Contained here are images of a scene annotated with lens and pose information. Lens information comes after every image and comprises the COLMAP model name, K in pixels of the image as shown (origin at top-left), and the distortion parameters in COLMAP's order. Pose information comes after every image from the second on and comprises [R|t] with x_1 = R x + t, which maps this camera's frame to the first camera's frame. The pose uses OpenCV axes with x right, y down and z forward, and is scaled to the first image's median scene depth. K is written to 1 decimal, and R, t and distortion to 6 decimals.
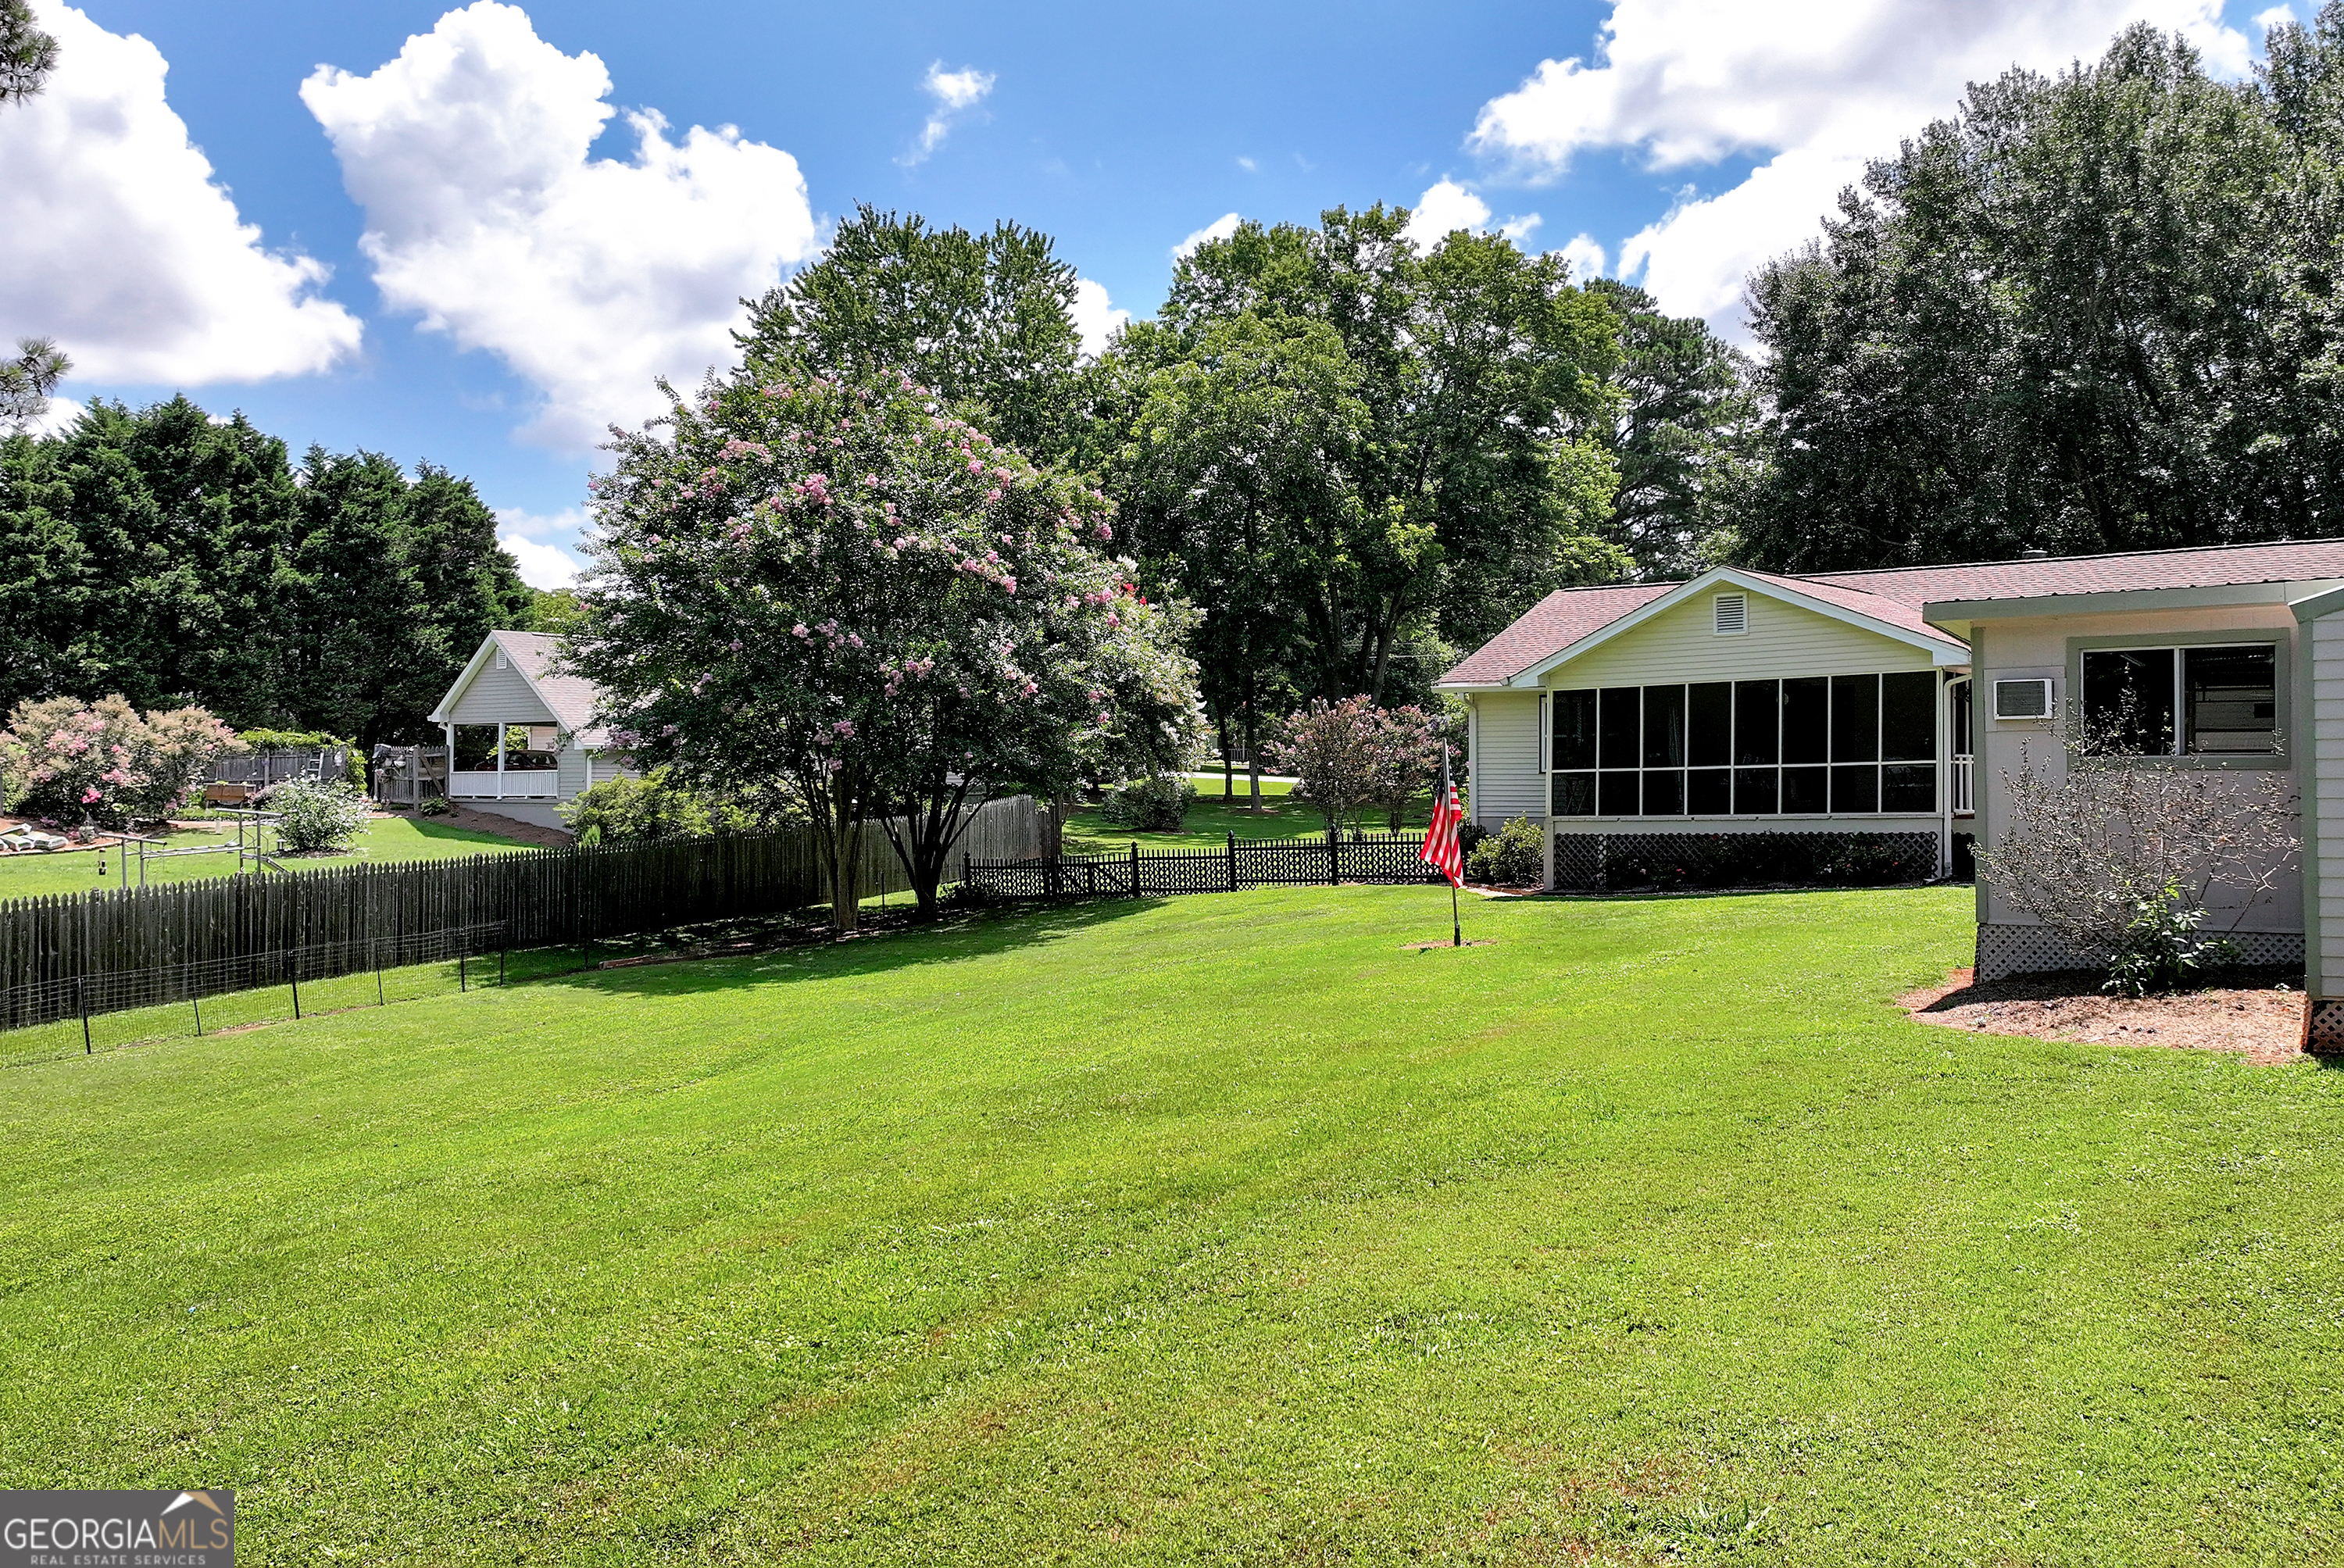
lens RADIAL K [[1890.6, 0, 1119.4], [0, 1890.6, 781.0], [0, 0, 1]] dist [0.018296, 0.004981]
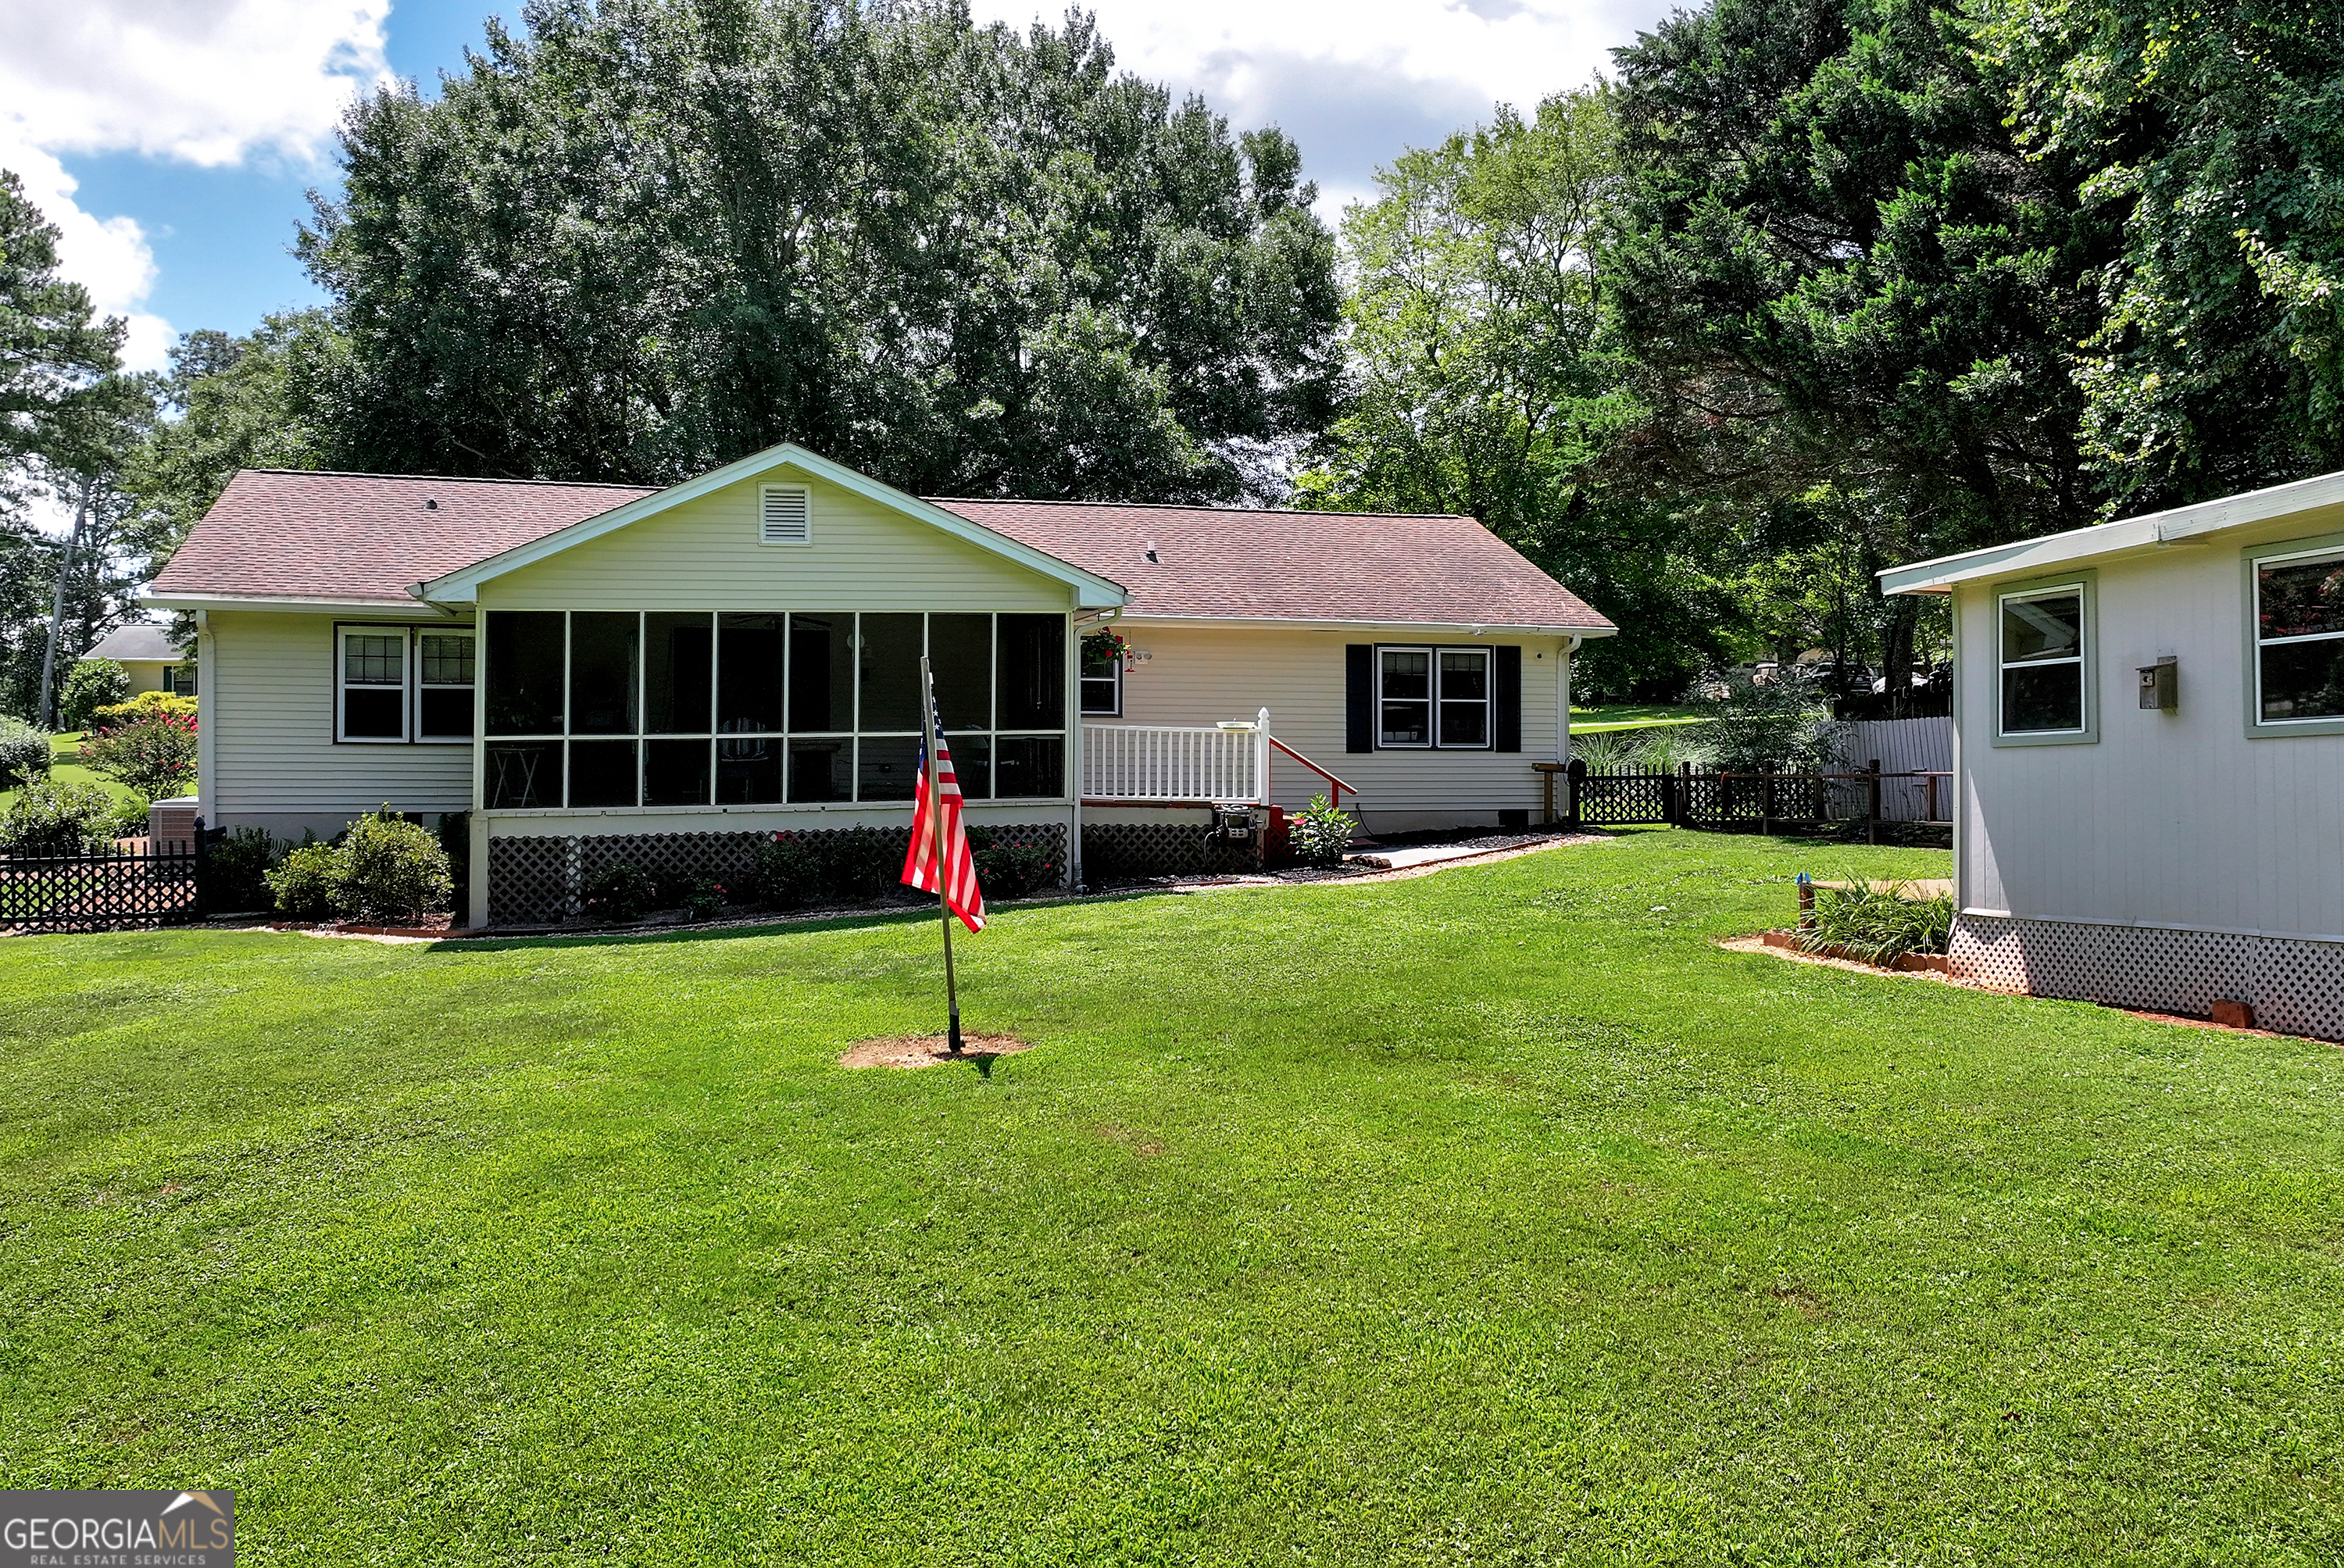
lens RADIAL K [[1890.6, 0, 1119.4], [0, 1890.6, 781.0], [0, 0, 1]] dist [0.018296, 0.004981]
pose [[0.607735, -0.002910, 0.794135, -0.149888], [-0.004862, 0.999961, 0.007385, 0.003566], [-0.794125, -0.008349, 0.607697, 0.473636]]
